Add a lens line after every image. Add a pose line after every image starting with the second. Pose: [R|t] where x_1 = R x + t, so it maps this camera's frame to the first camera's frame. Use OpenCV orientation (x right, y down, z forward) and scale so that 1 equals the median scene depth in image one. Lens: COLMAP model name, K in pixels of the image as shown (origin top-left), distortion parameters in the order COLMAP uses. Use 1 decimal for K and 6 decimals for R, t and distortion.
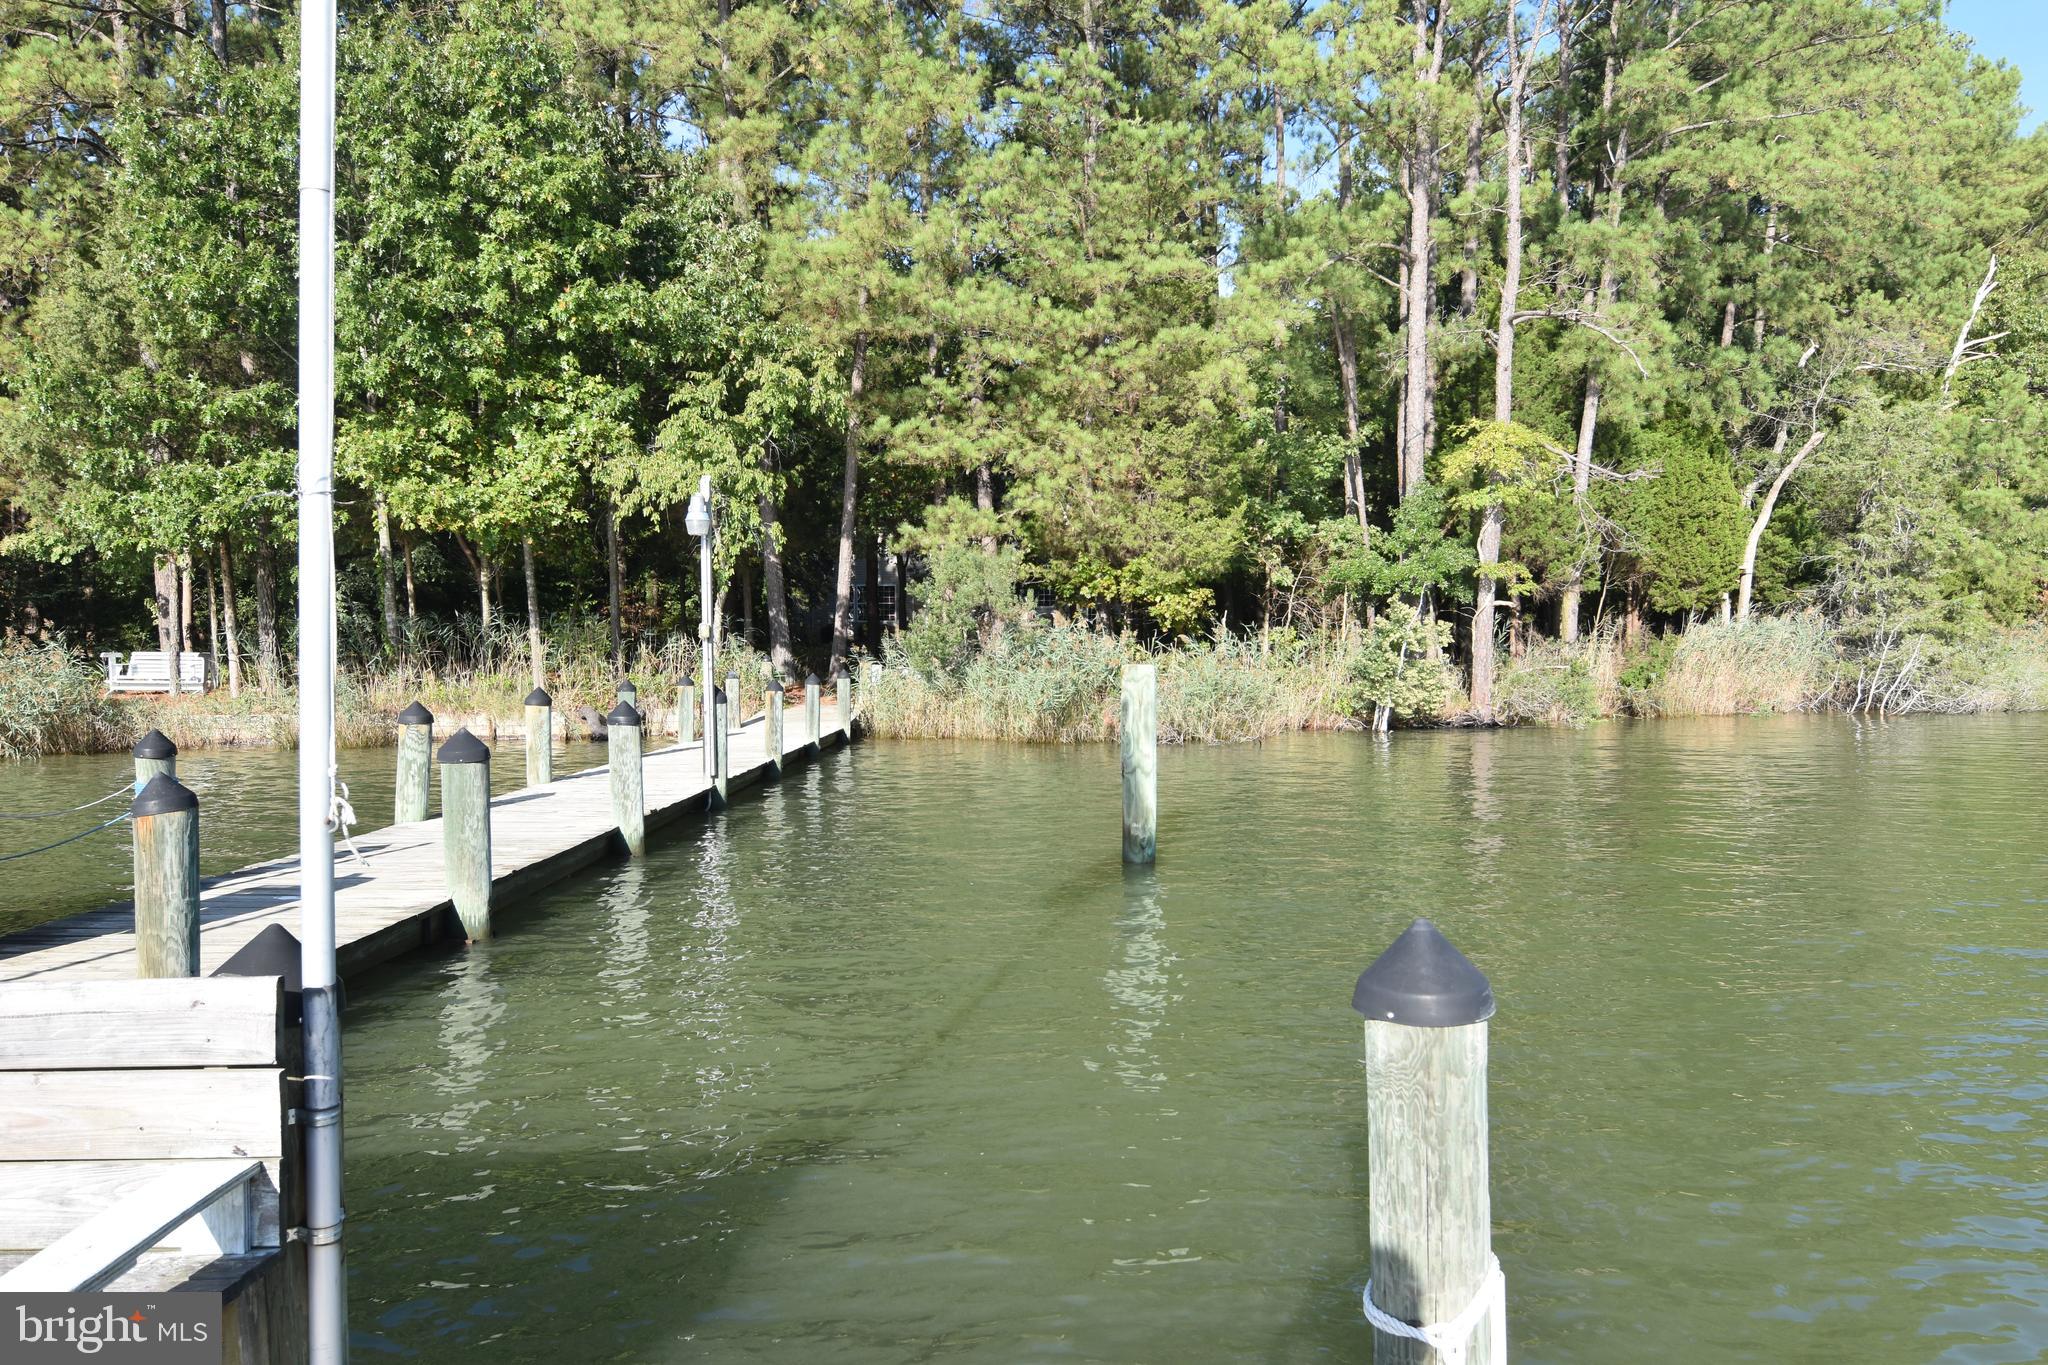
lens RADIAL K [[1377.6, 0, 1026.2], [0, 1377.6, 675.0], [0, 0, 1]] dist [0.006127, -0.022715]
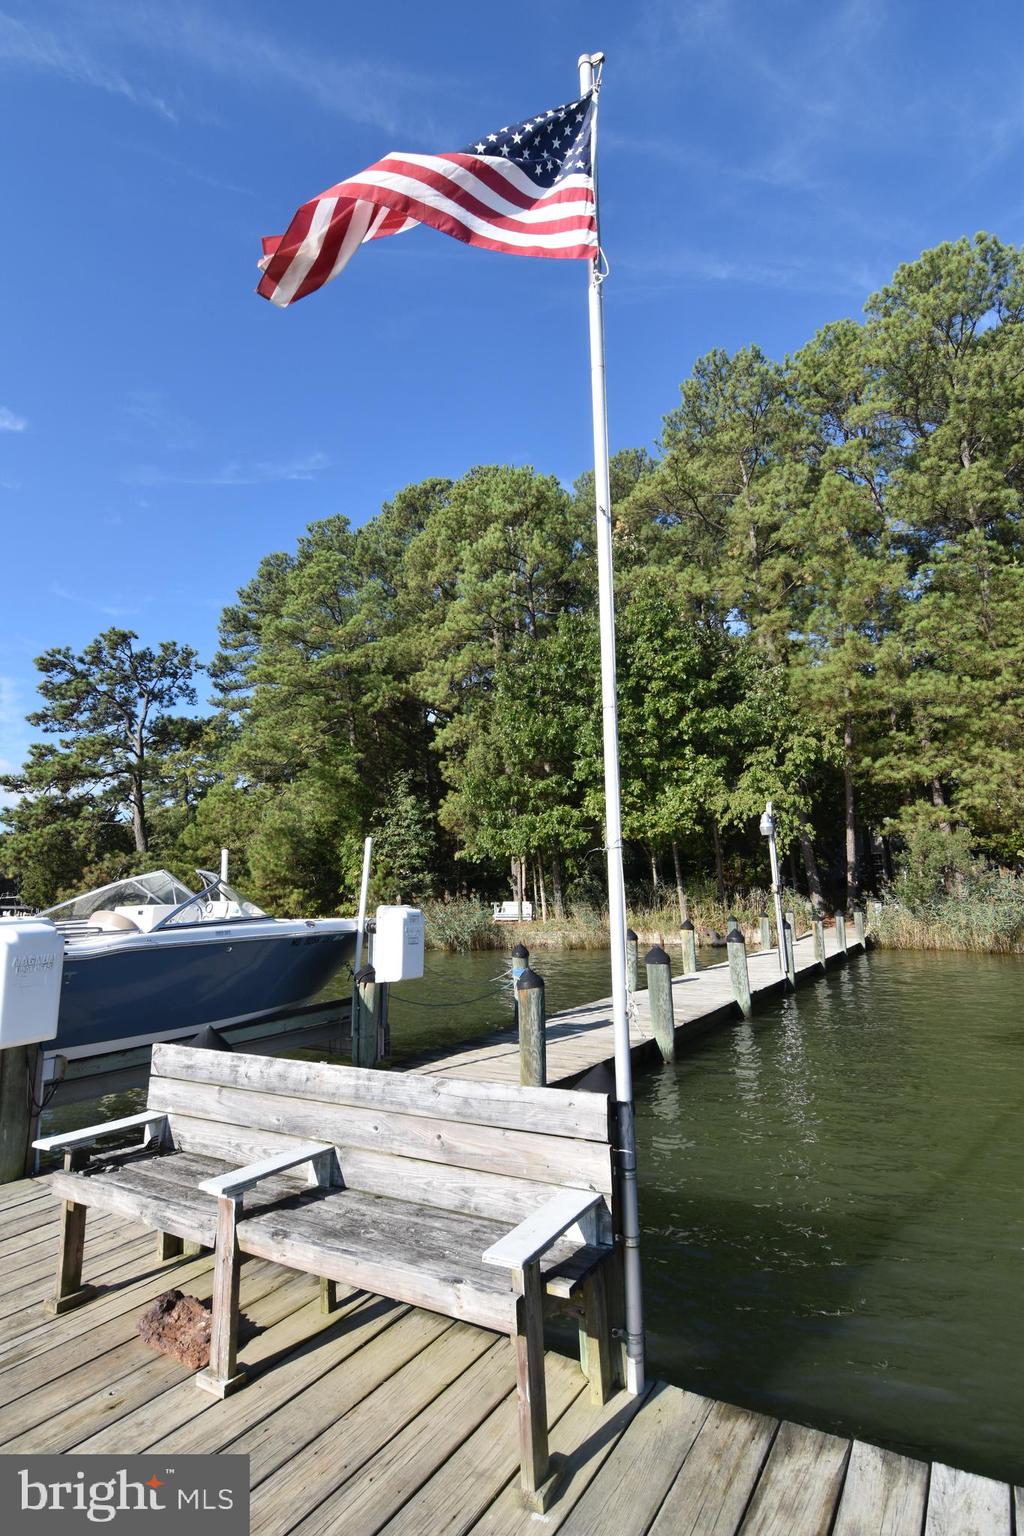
lens RADIAL K [[732.1, 0, 510.0], [0, 732.1, 764.5], [0, 0, 1]] dist [-0.015505, -0.000668]
pose [[0.845678, -0.111189, -0.521982, -0.005534], [0.008428, 0.980717, -0.195250, -0.003707], [0.533626, 0.160720, 0.830308, -0.001688]]
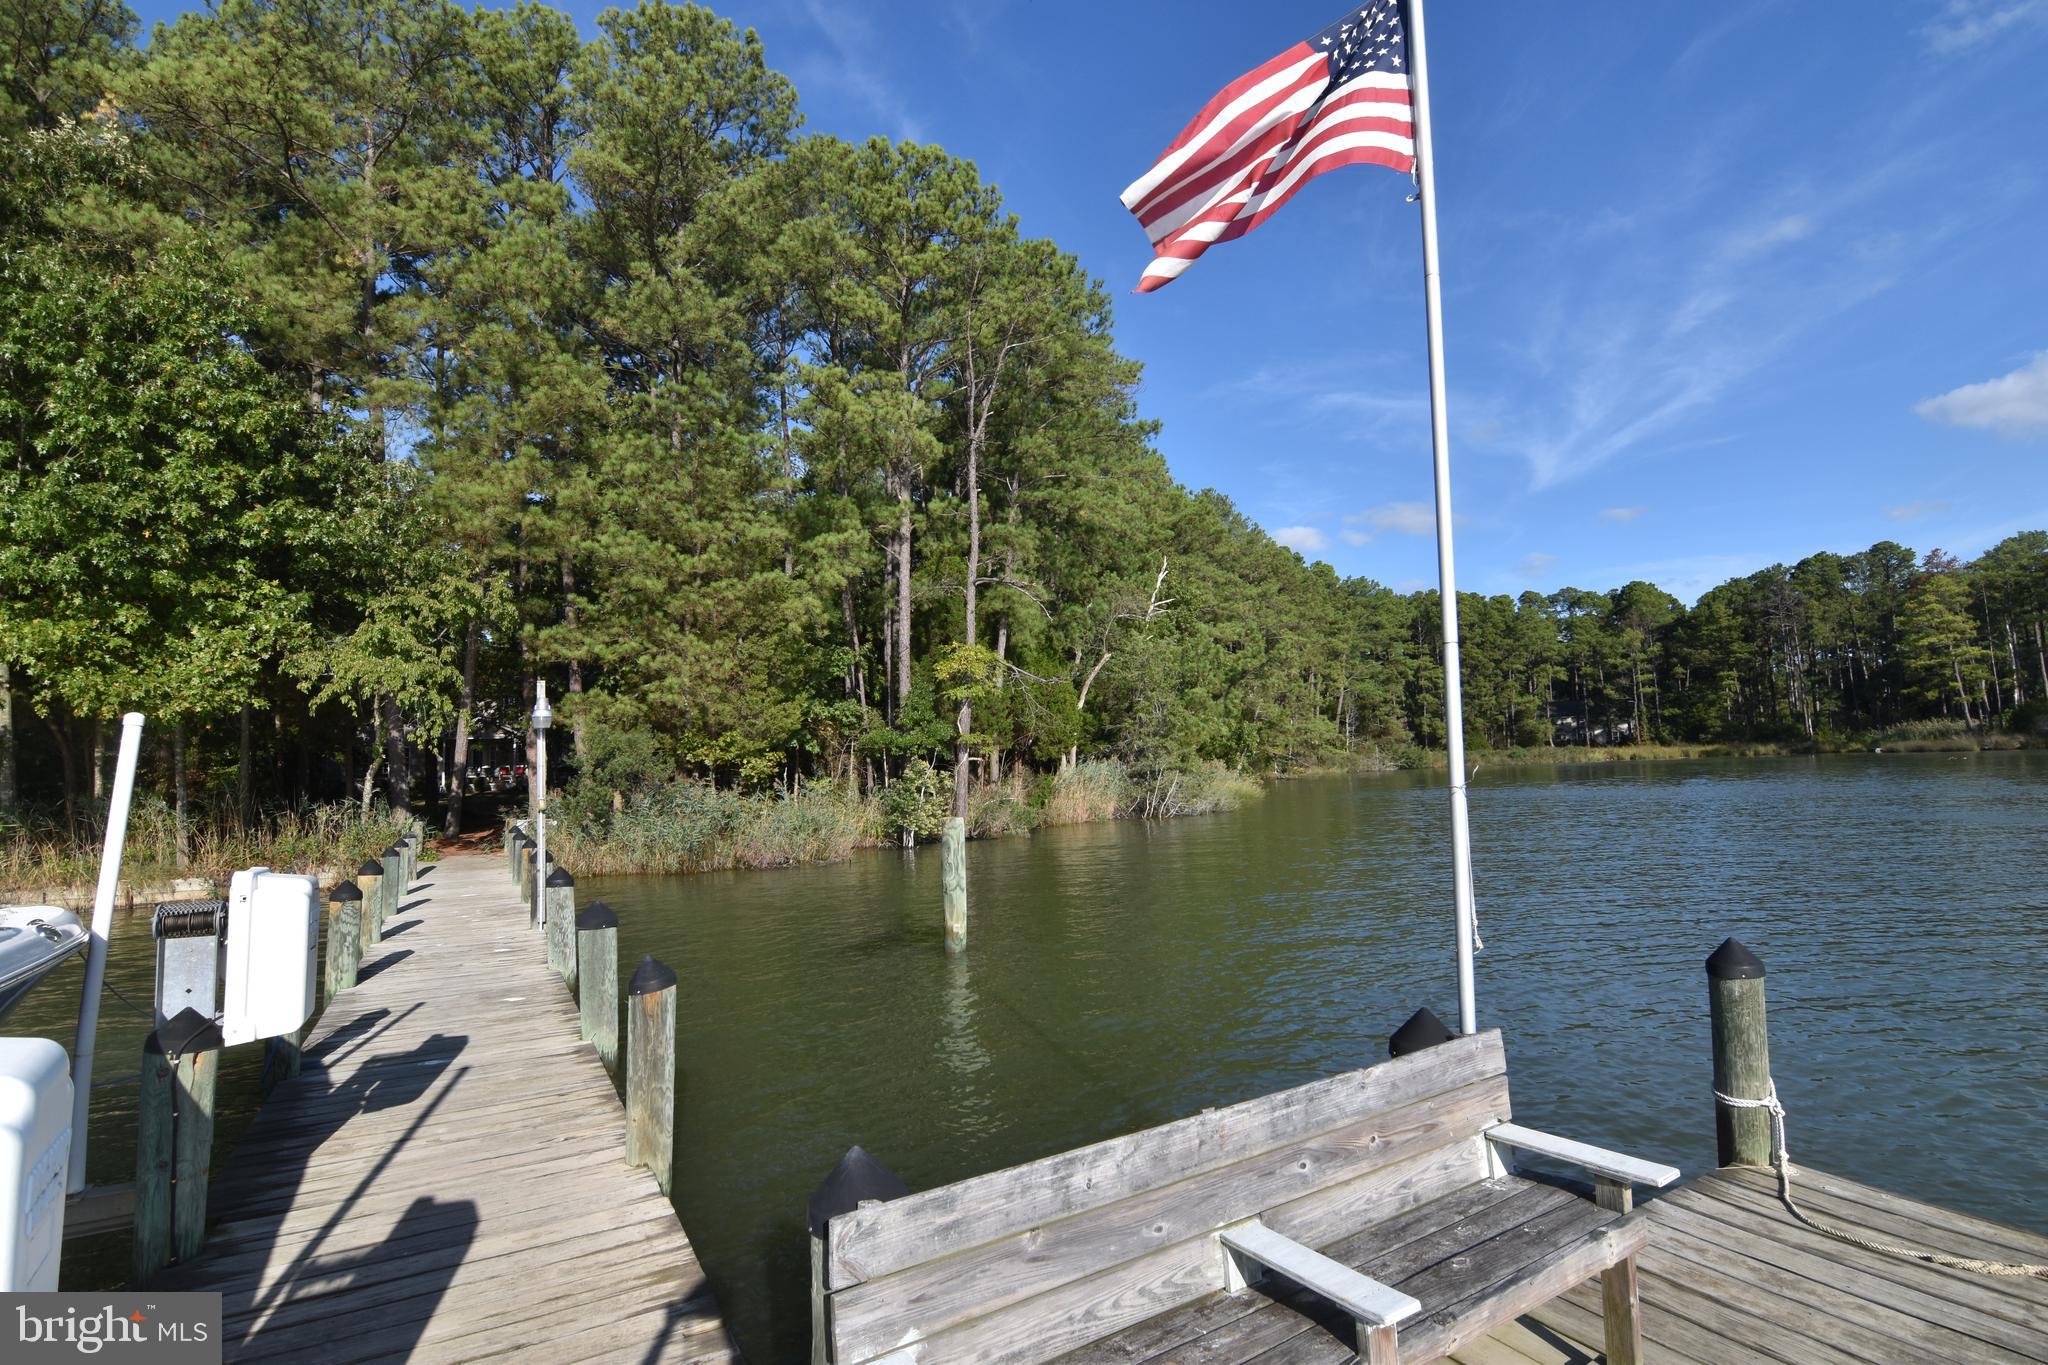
lens RADIAL K [[976.1, 0, 1029.9], [0, 976.1, 689.6], [0, 0, 1]] dist [-0.015505, -0.000668]
pose [[0.867088, 0.010973, 0.498034, -0.159787], [0.047228, 0.993443, -0.104115, -0.012742], [-0.495911, 0.113798, 0.860885, 0.006433]]
